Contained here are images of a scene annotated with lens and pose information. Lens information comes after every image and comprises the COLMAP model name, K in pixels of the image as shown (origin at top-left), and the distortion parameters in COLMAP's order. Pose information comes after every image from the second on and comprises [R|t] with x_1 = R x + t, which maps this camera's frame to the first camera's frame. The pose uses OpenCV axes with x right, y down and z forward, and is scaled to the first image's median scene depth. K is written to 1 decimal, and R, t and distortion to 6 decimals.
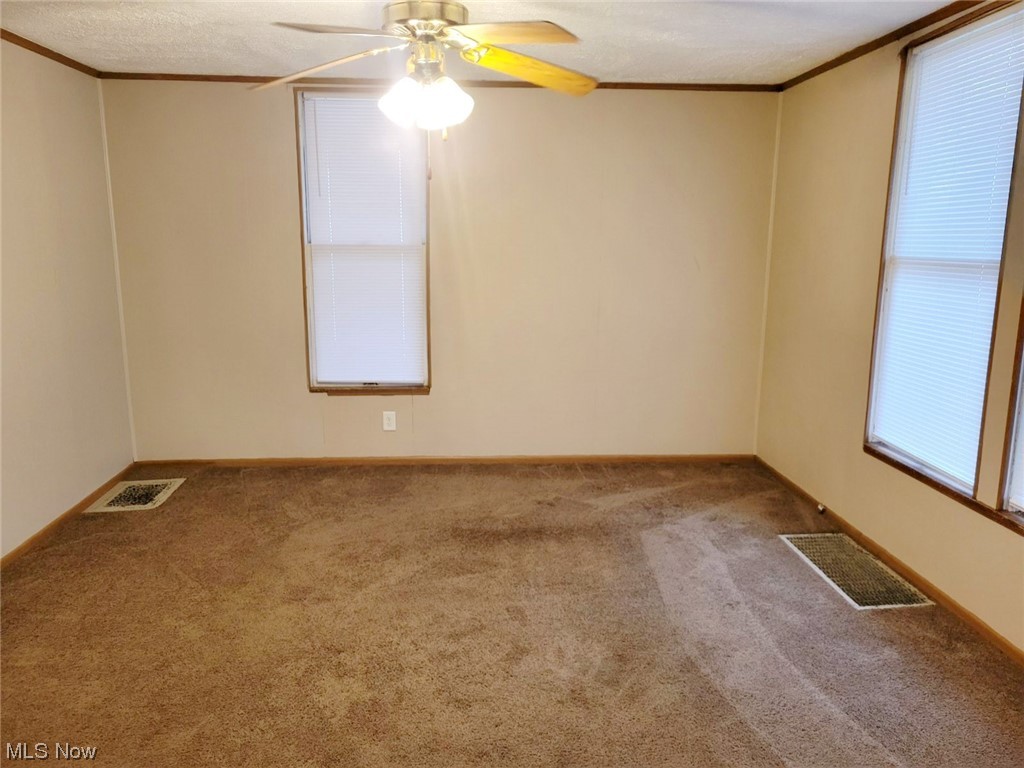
lens RADIAL K [[777.9, 0, 512.0], [0, 777.9, 384.0], [0, 0, 1]] dist [0.007017, 0.000032]
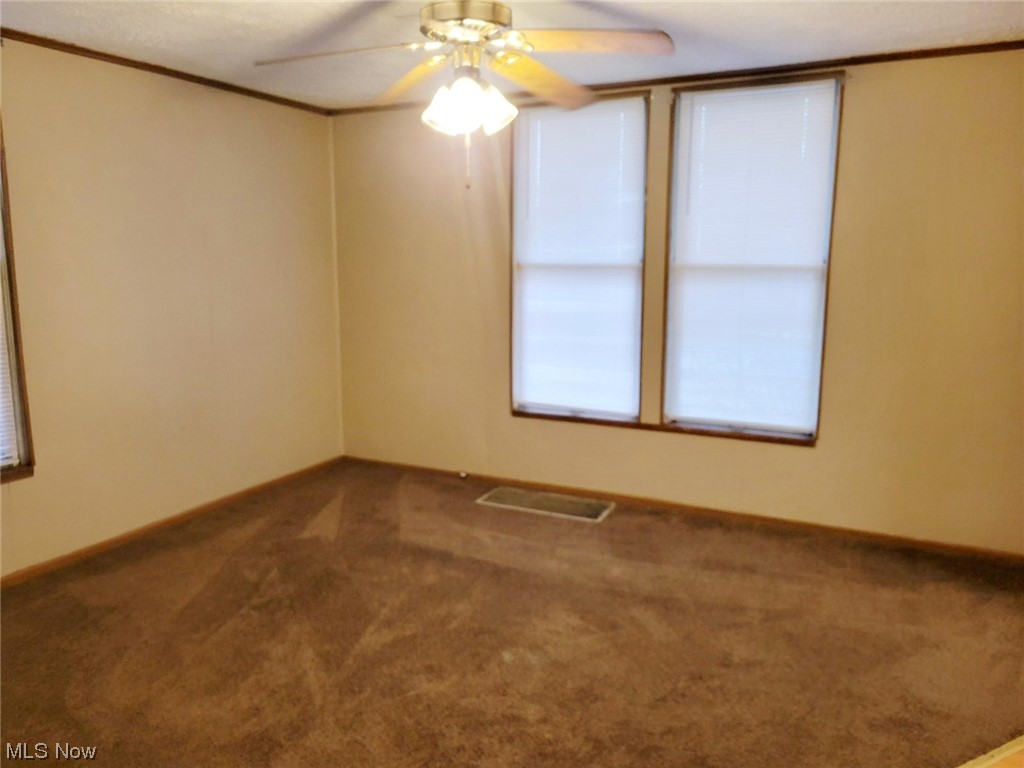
lens RADIAL K [[777.9, 0, 512.0], [0, 777.9, 384.0], [0, 0, 1]] dist [0.007017, 0.000032]
pose [[0.490324, -0.152834, 0.858035, -0.641572], [0.167826, 0.982636, 0.079124, -0.067380], [-0.855229, 0.105204, 0.507460, 0.352240]]
